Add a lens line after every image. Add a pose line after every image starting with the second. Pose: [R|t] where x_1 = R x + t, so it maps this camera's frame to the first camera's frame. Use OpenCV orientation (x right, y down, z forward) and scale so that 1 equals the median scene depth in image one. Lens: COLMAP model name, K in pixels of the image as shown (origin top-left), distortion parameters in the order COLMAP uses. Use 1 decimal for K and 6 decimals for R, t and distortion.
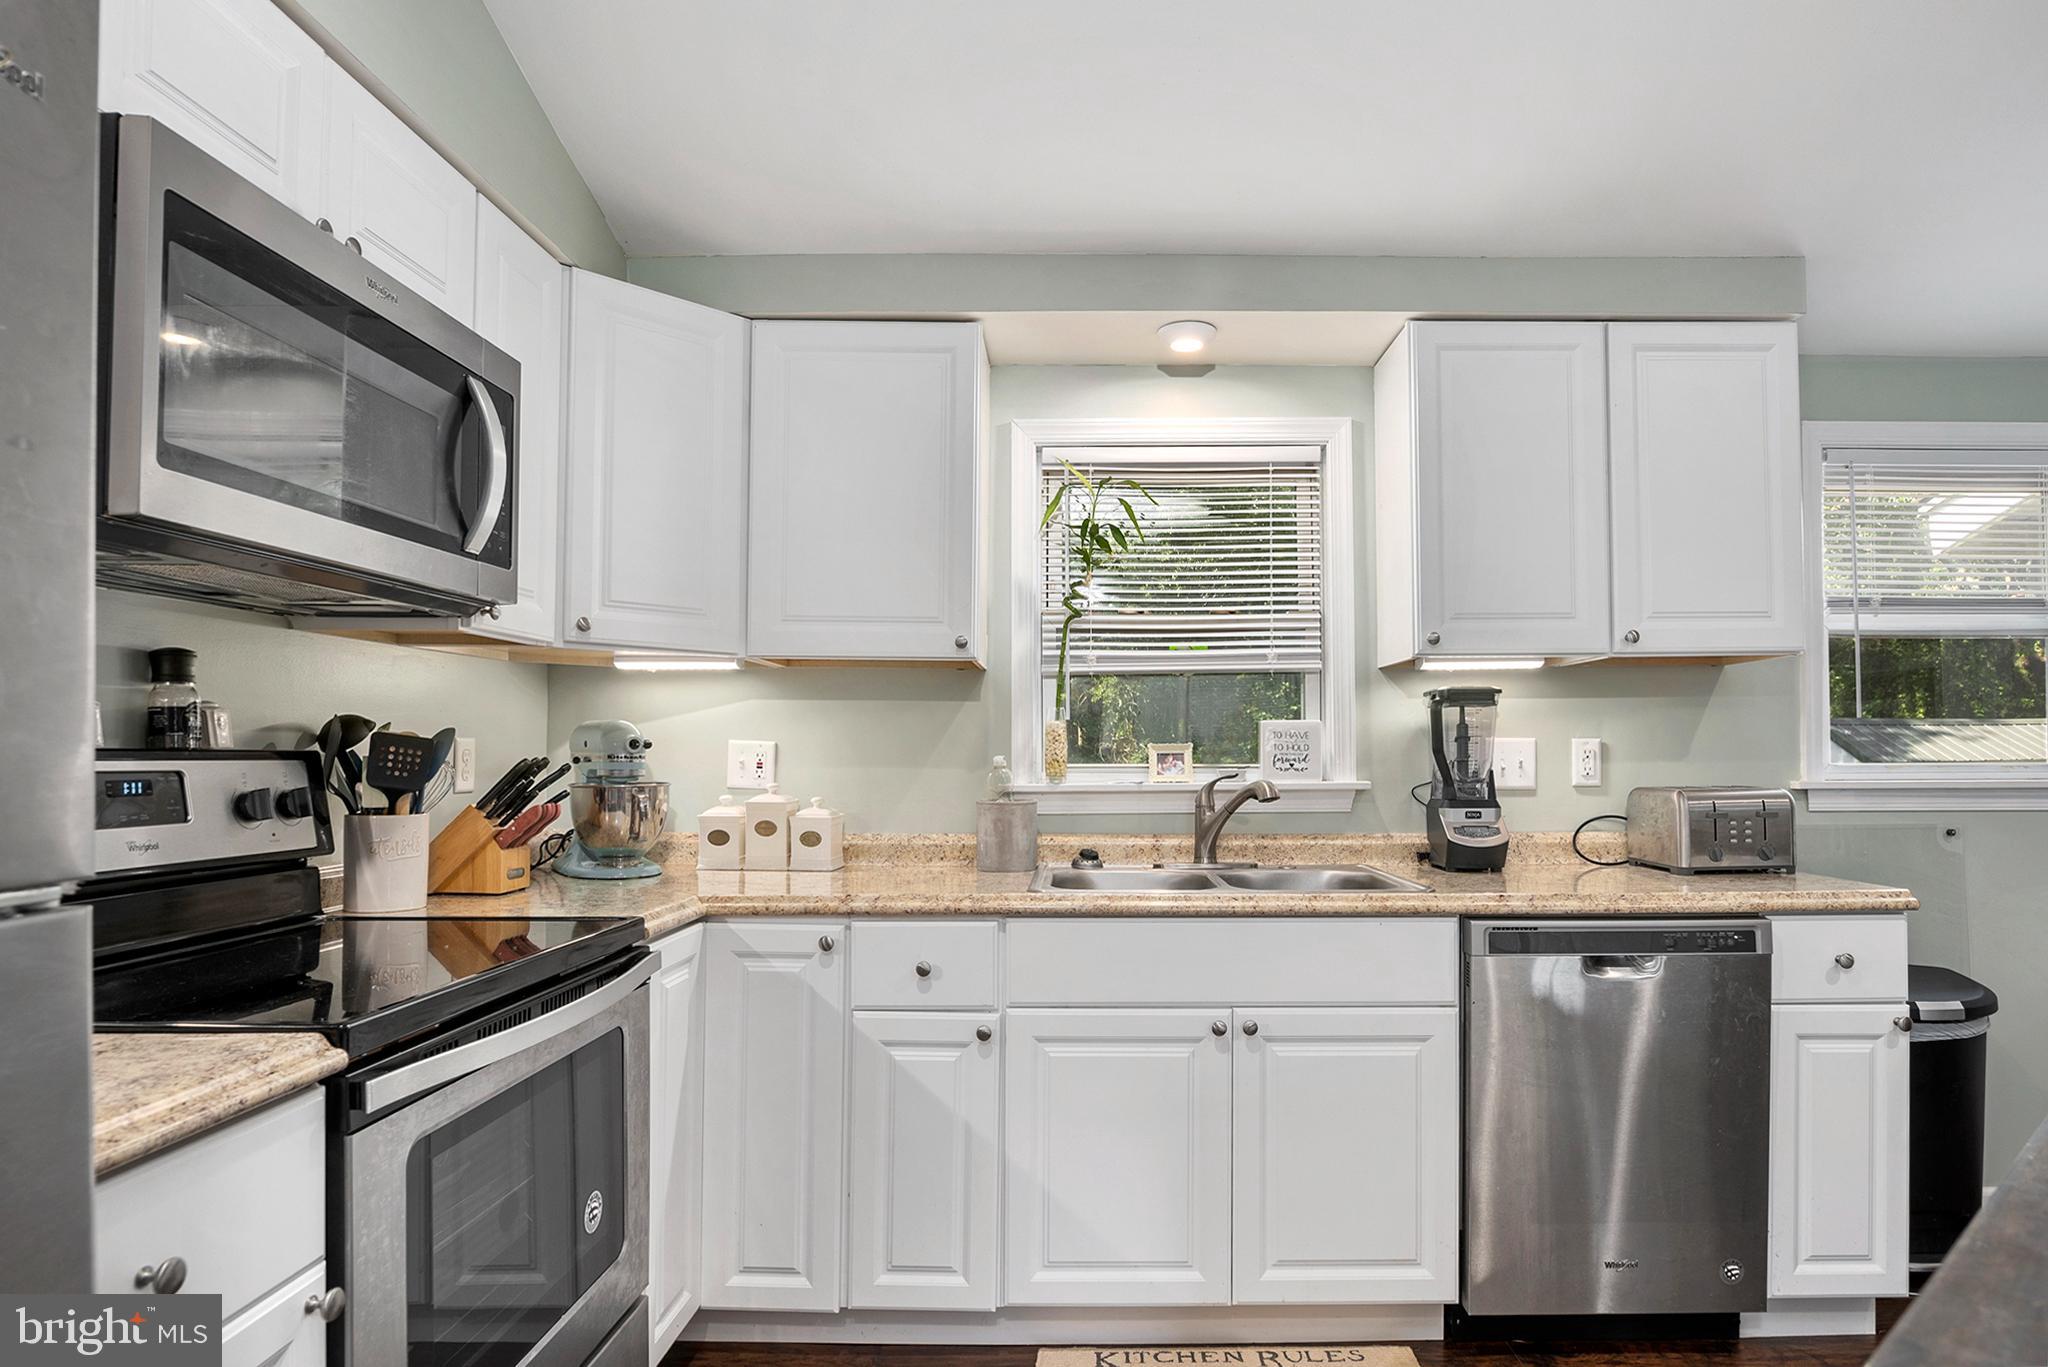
lens RADIAL K [[1113.9, 0, 1031.4], [0, 1113.9, 732.3], [0, 0, 1]] dist [-0.021485, 0.000418]
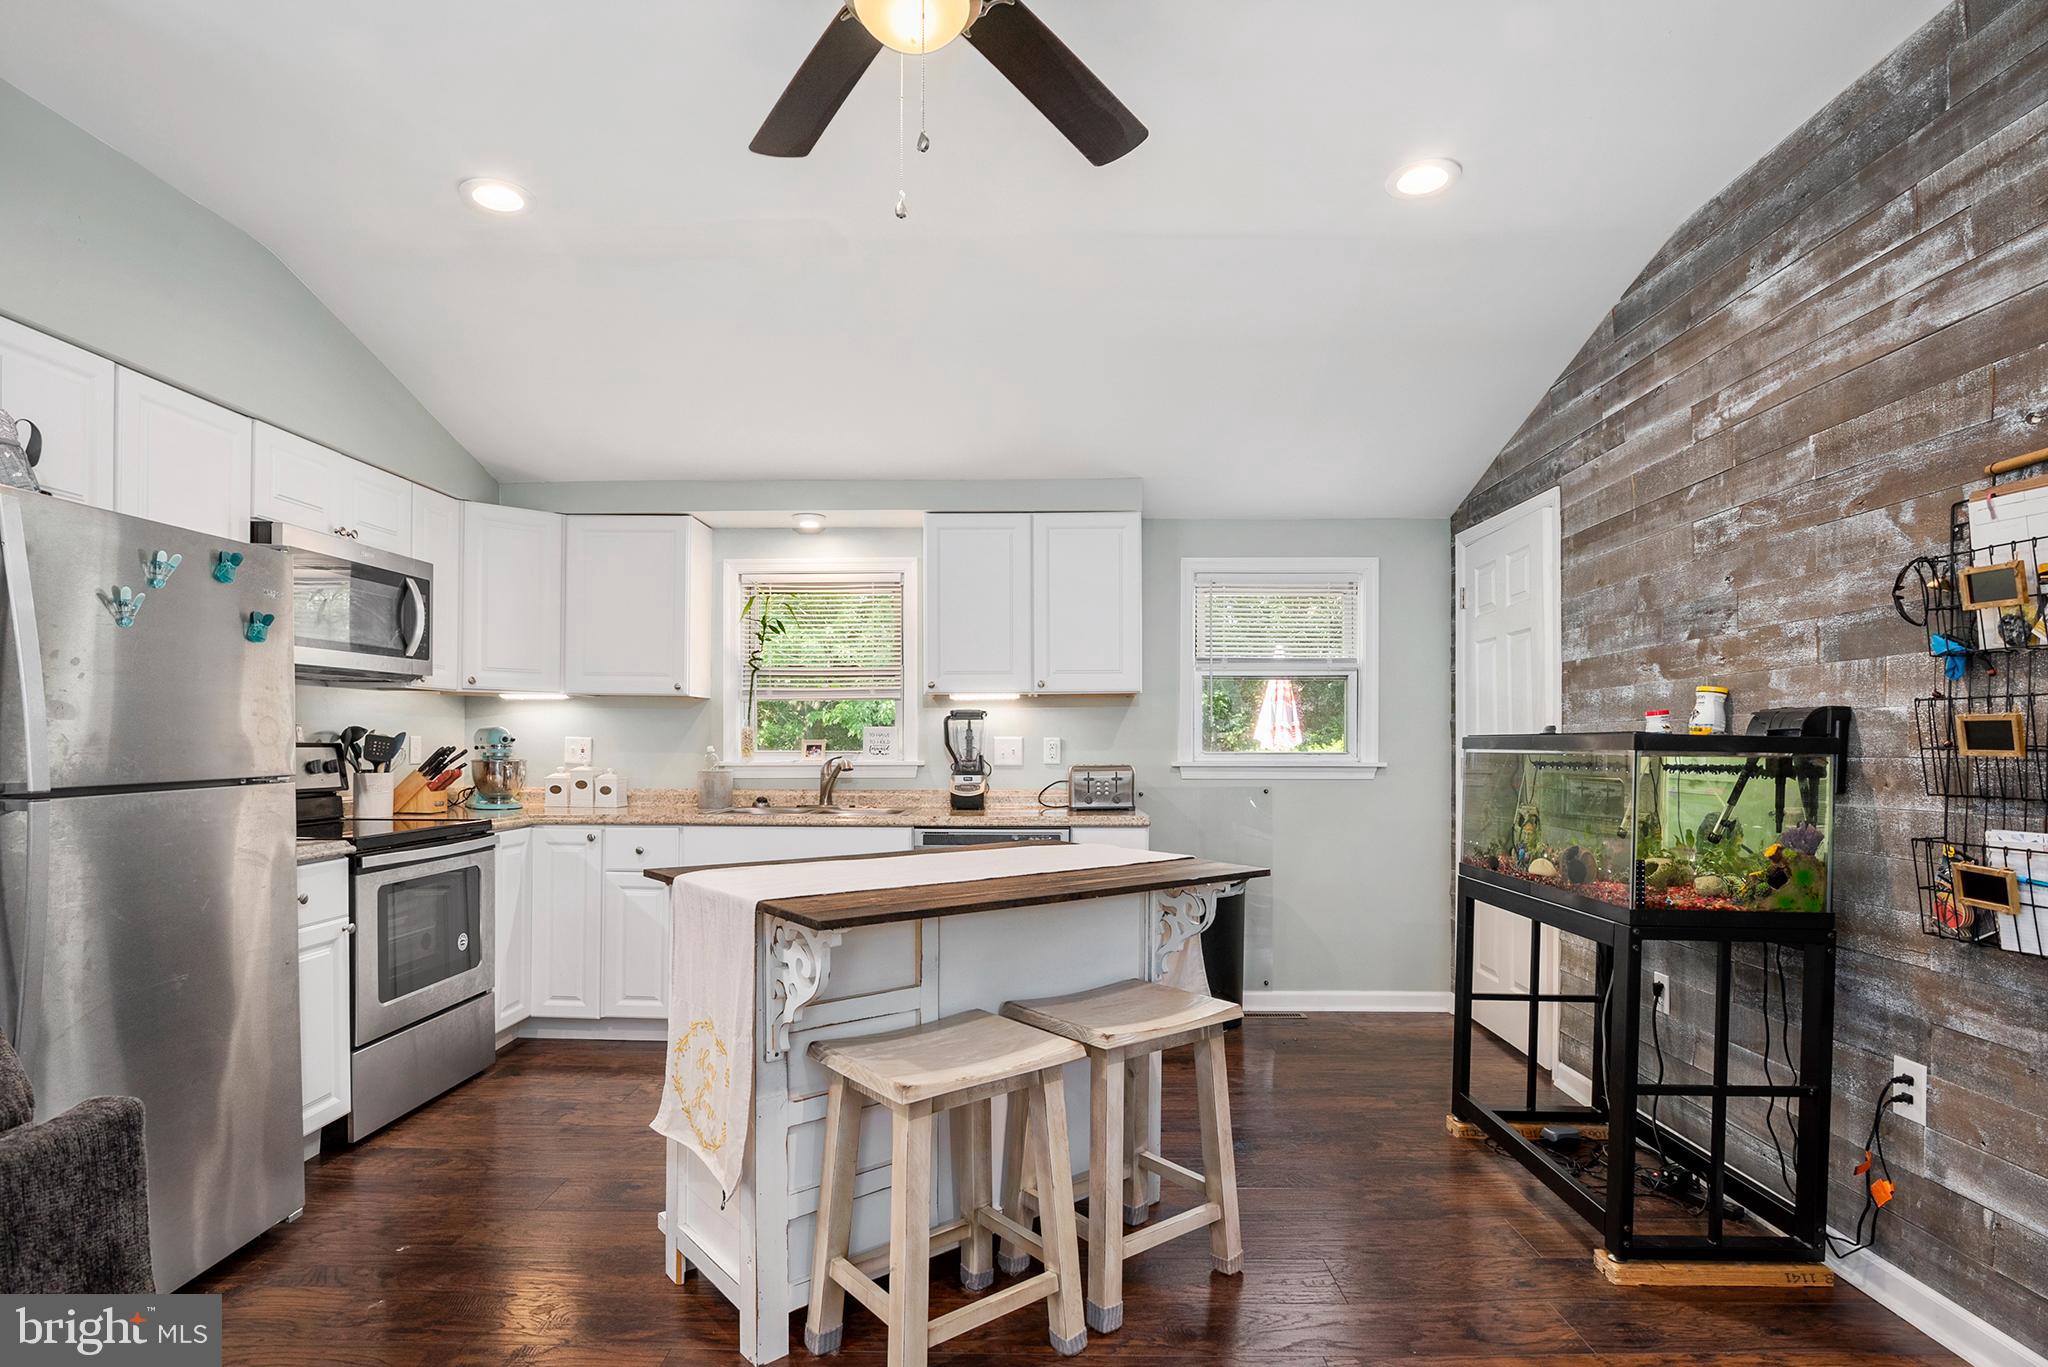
lens RADIAL K [[1036.9, 0, 1014.8], [0, 1036.9, 745.5], [0, 0, 1]] dist [-0.019377, -0.000545]
pose [[0.999828, 0.003095, 0.018280, 0.561562], [-0.003478, 0.999774, 0.020971, -0.022298], [-0.018211, -0.021031, 0.999613, -0.914346]]
